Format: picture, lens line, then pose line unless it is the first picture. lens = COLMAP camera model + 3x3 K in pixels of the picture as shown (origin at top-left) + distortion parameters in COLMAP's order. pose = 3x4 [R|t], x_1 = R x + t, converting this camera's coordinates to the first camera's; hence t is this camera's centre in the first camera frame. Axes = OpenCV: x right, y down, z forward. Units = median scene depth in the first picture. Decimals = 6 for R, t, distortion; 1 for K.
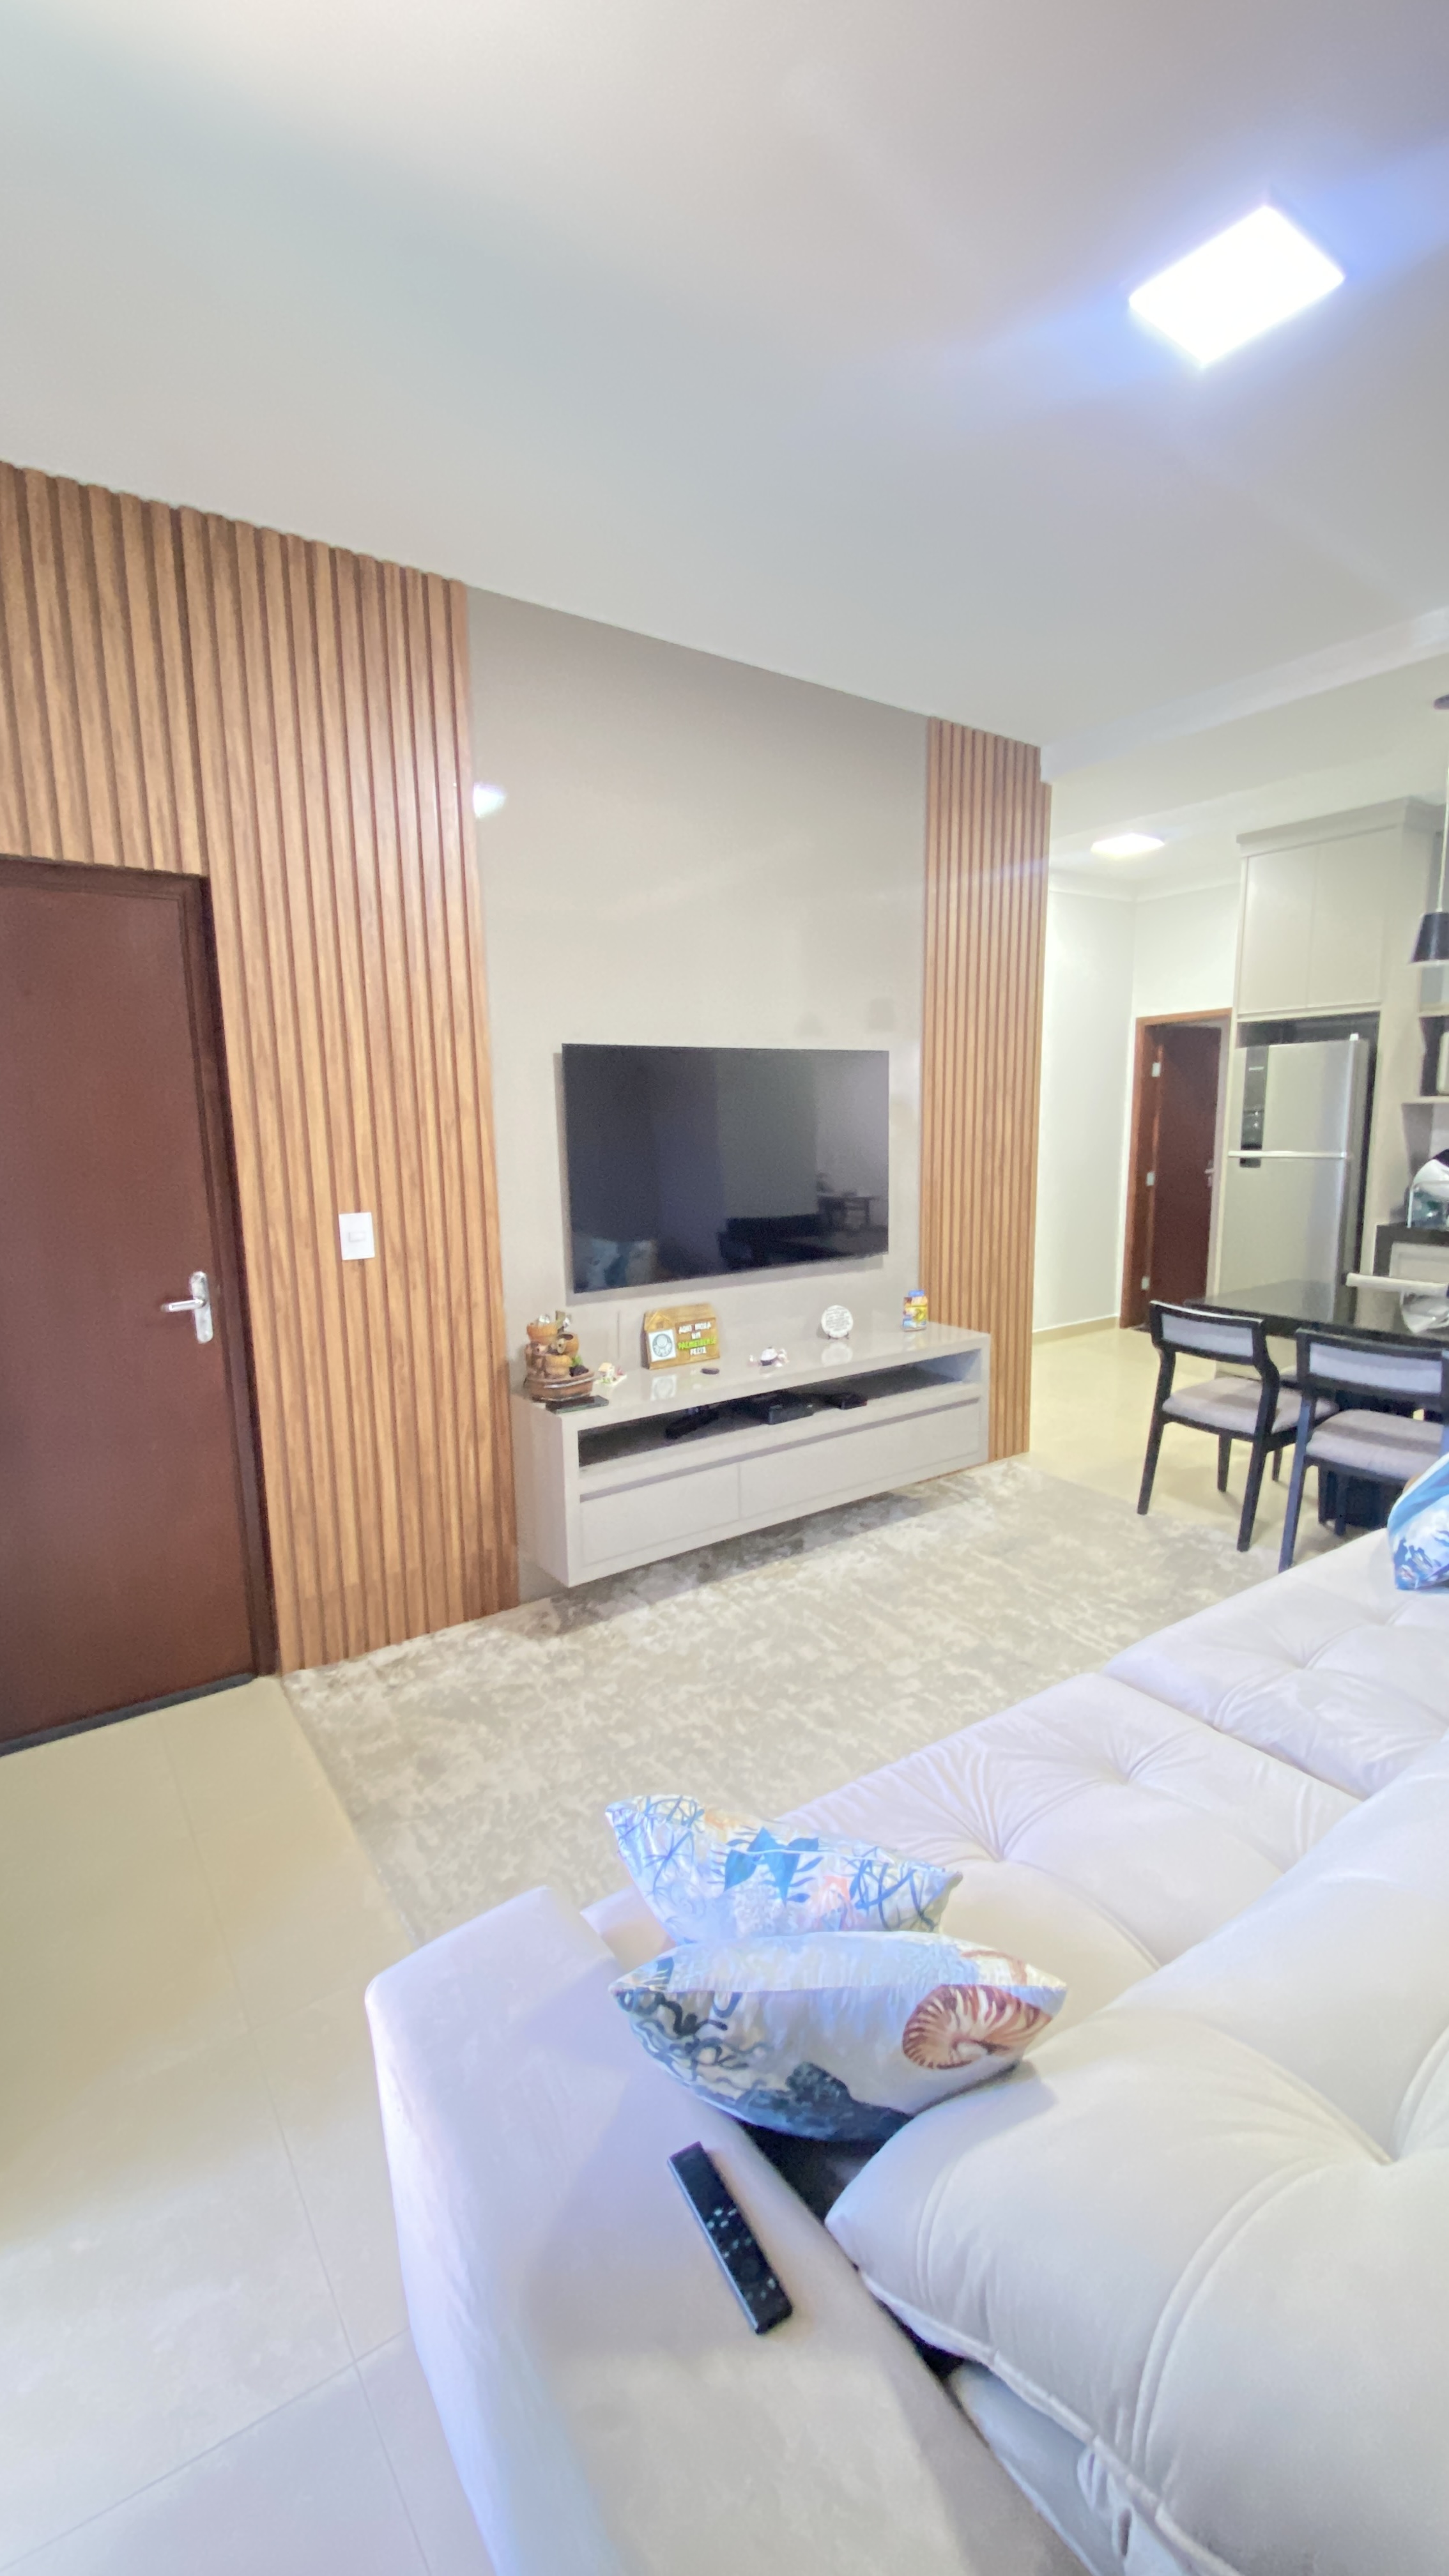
lens RADIAL K [[1044.4, 0, 714.6], [0, 1044.4, 1293.5], [0, 0, 1]] dist [0.002703, -0.000536]
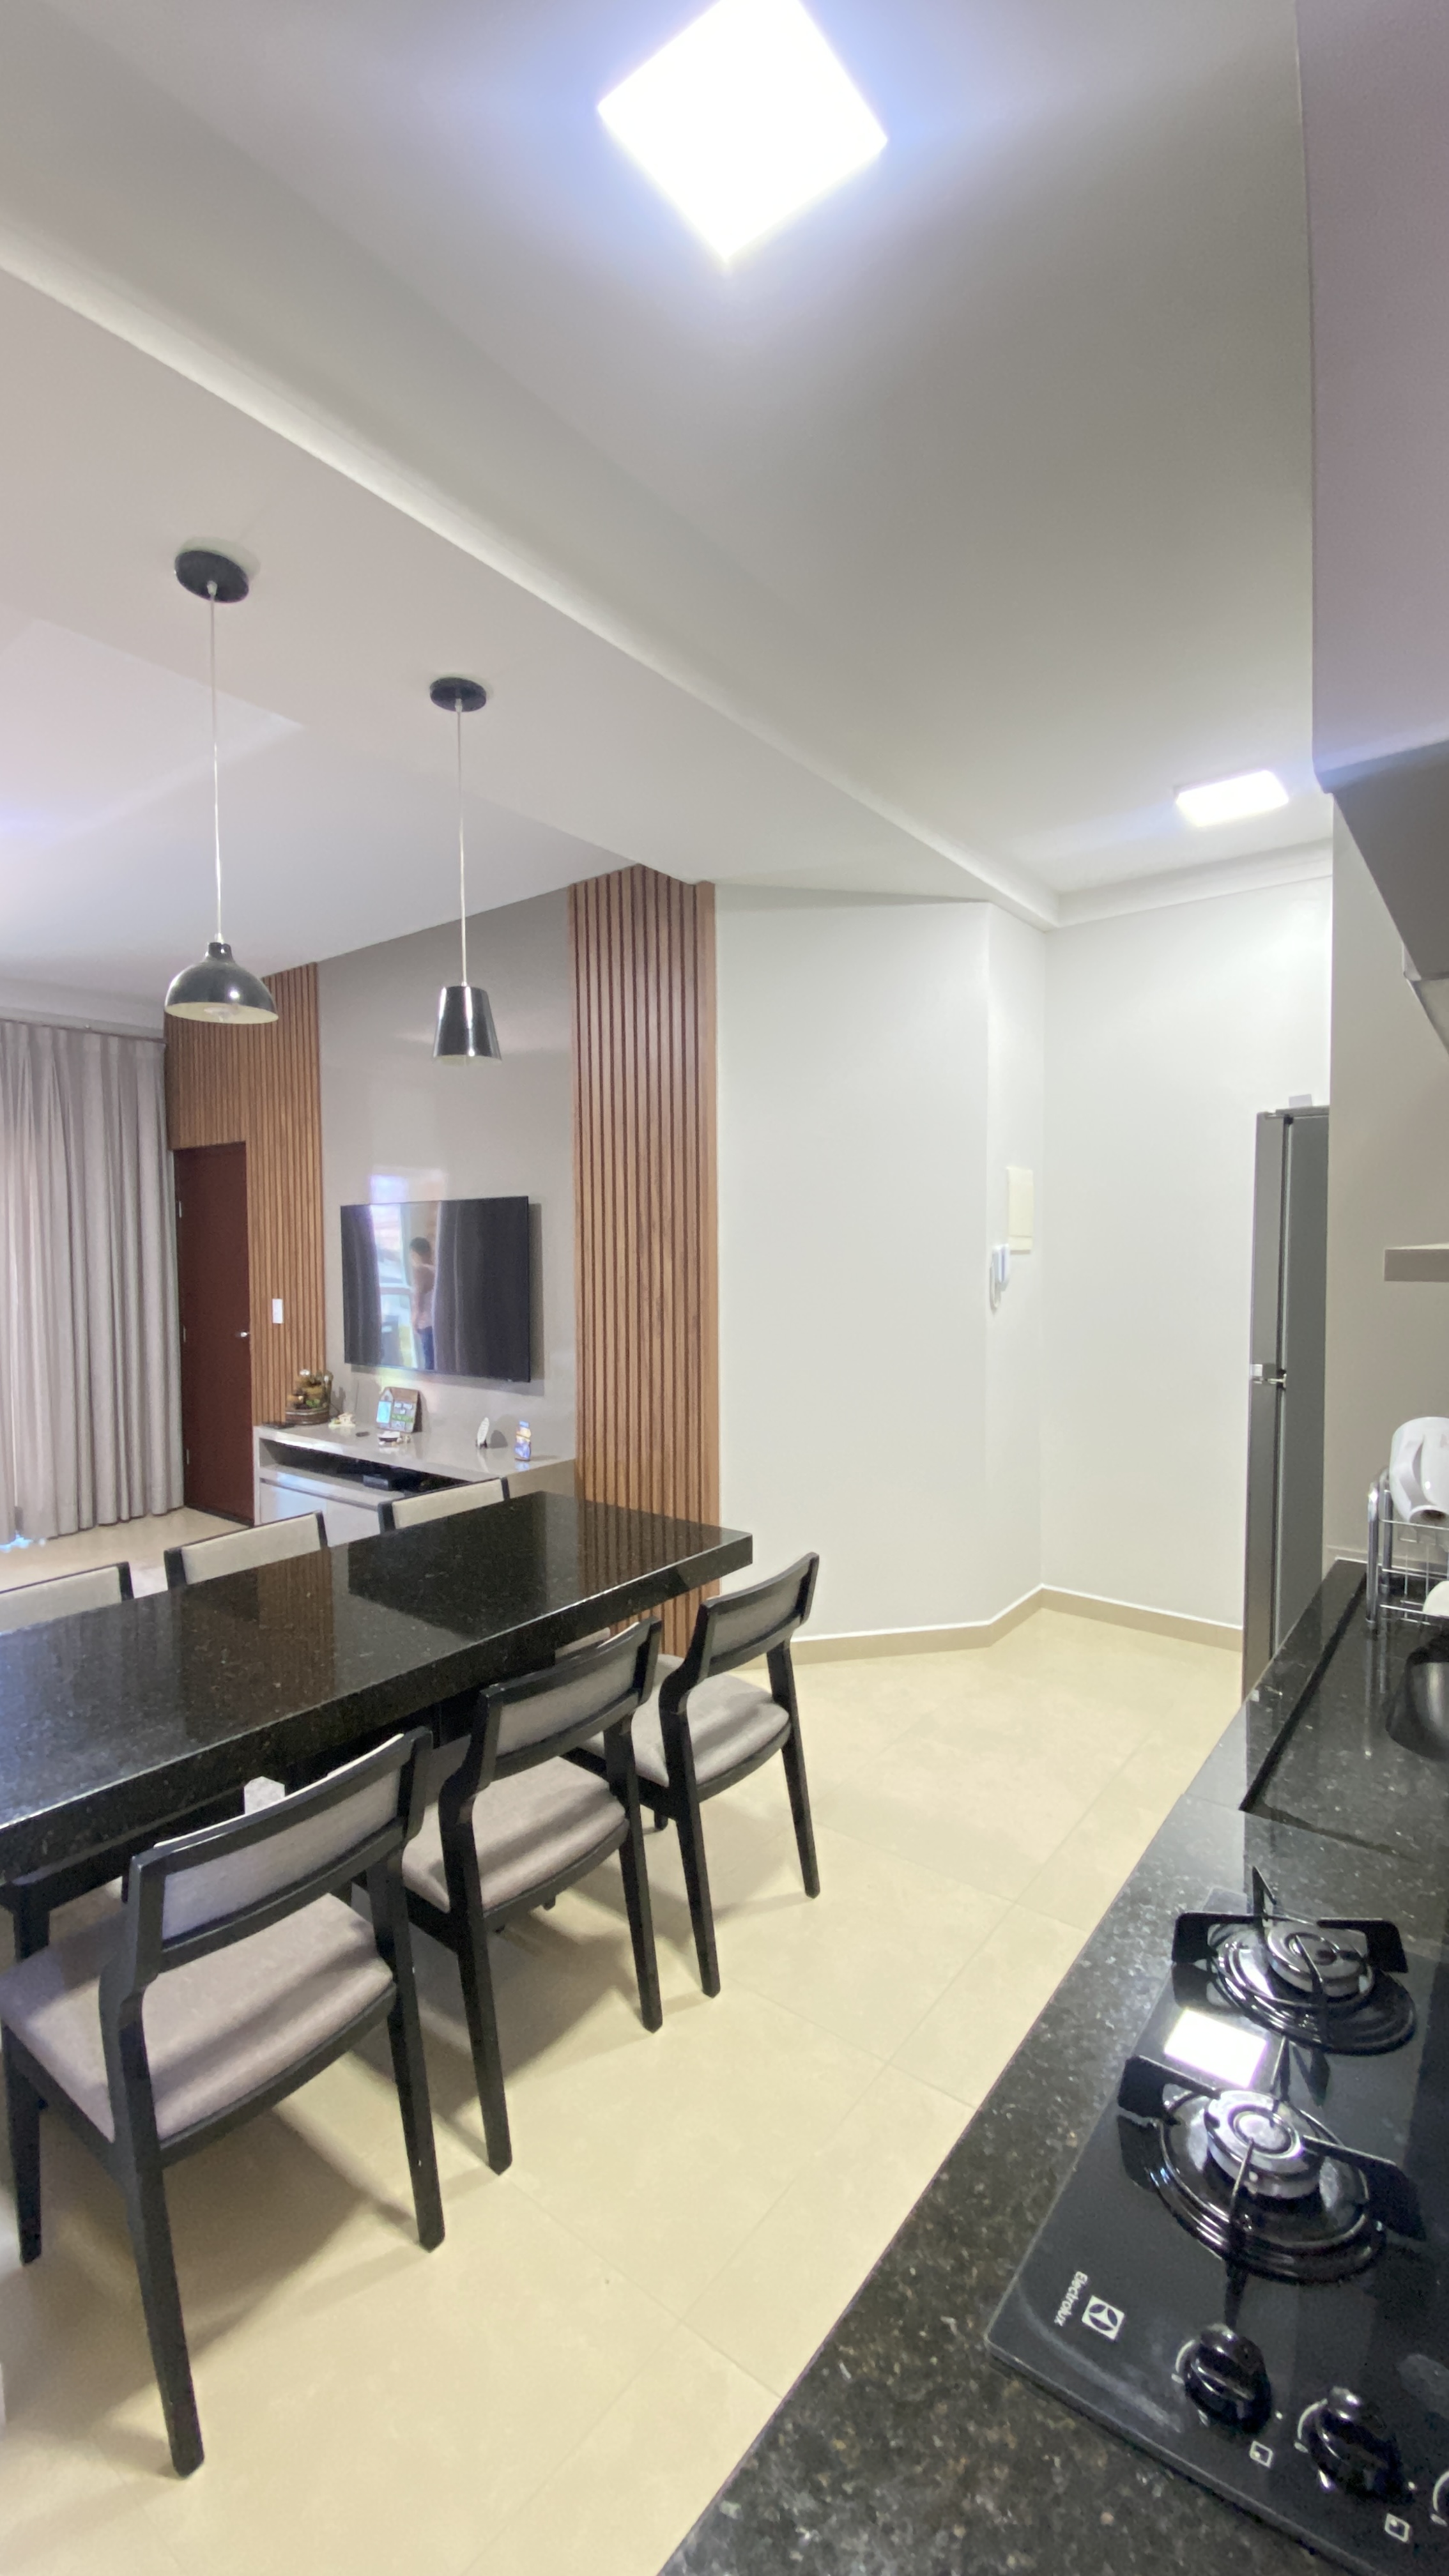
lens RADIAL K [[1044.4, 0, 732.5], [0, 1044.4, 1300.4], [0, 0, 1]] dist [0.002703, -0.000536]
pose [[0.305268, 0.059806, -0.950387, 1.519446], [-0.163318, 0.986527, 0.009622, -0.200786], [0.938157, 0.152278, 0.310922, 1.041004]]
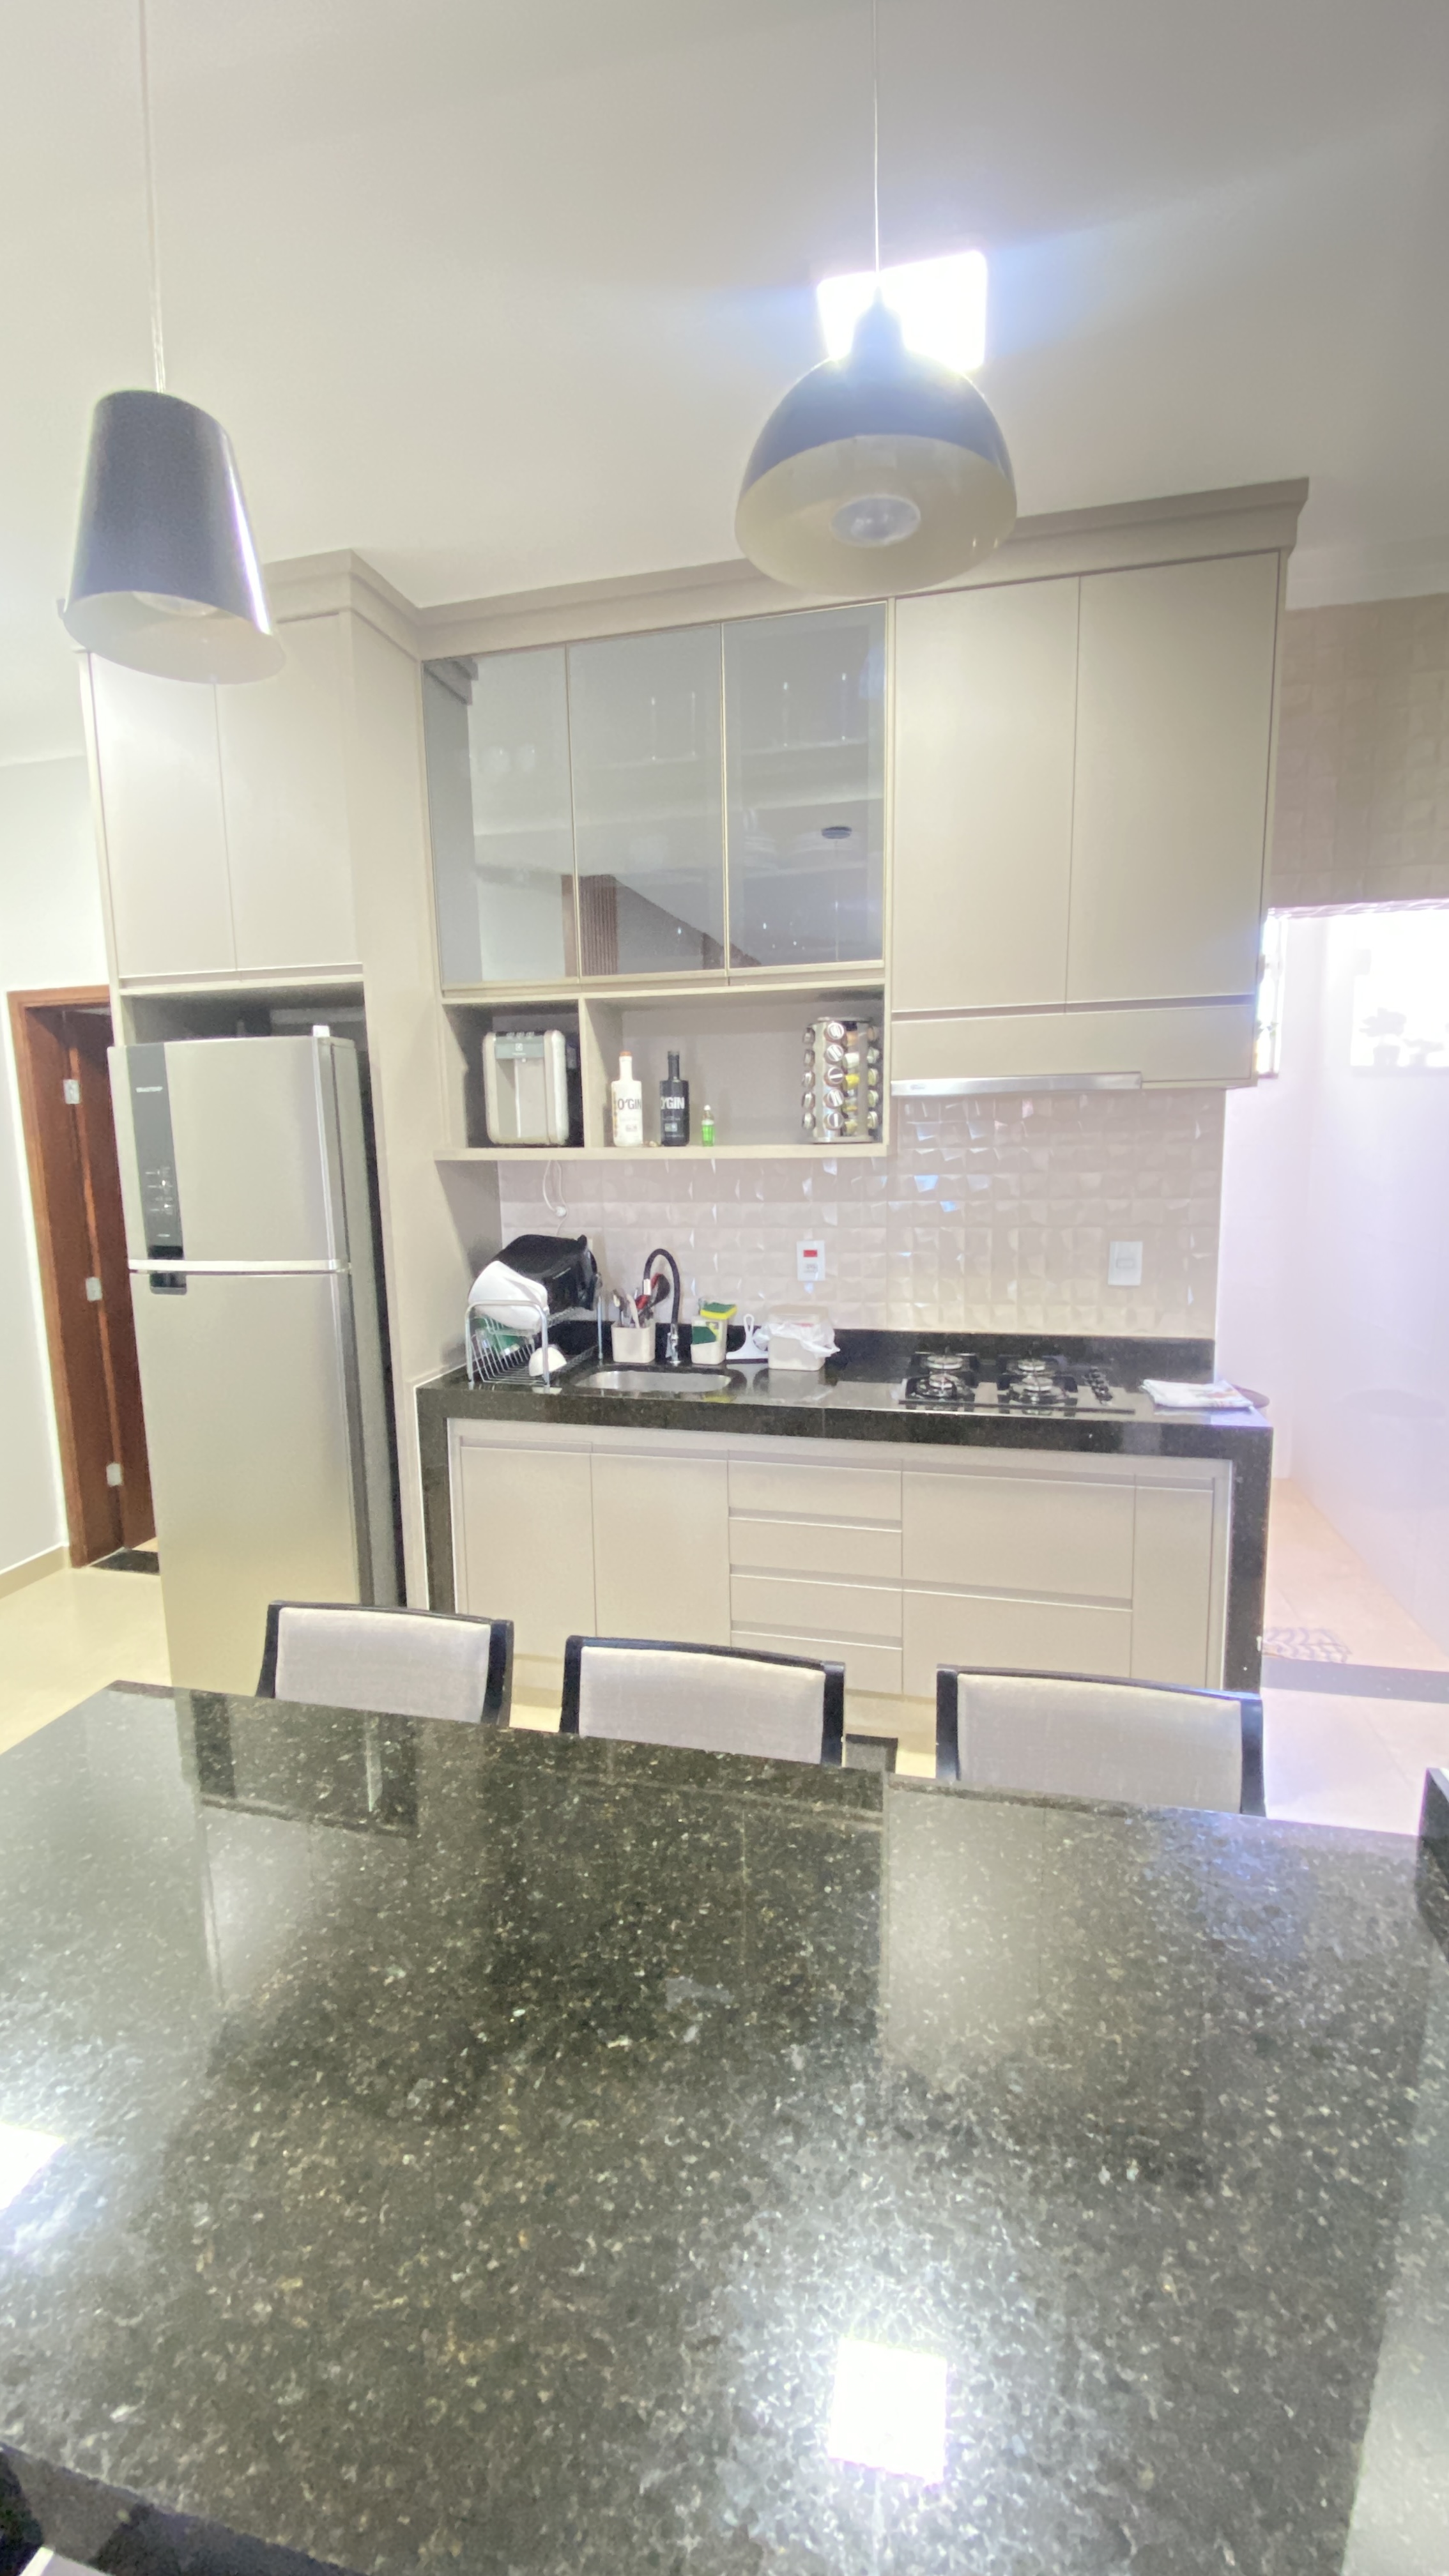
lens RADIAL K [[1044.4, 0, 735.4], [0, 1044.4, 1274.6], [0, 0, 1]] dist [0.002703, -0.000536]
pose [[0.746025, -0.080342, 0.661053, 0.404543], [0.113919, 0.993459, -0.007821, -0.099548], [-0.656101, 0.081141, 0.750298, 0.486177]]
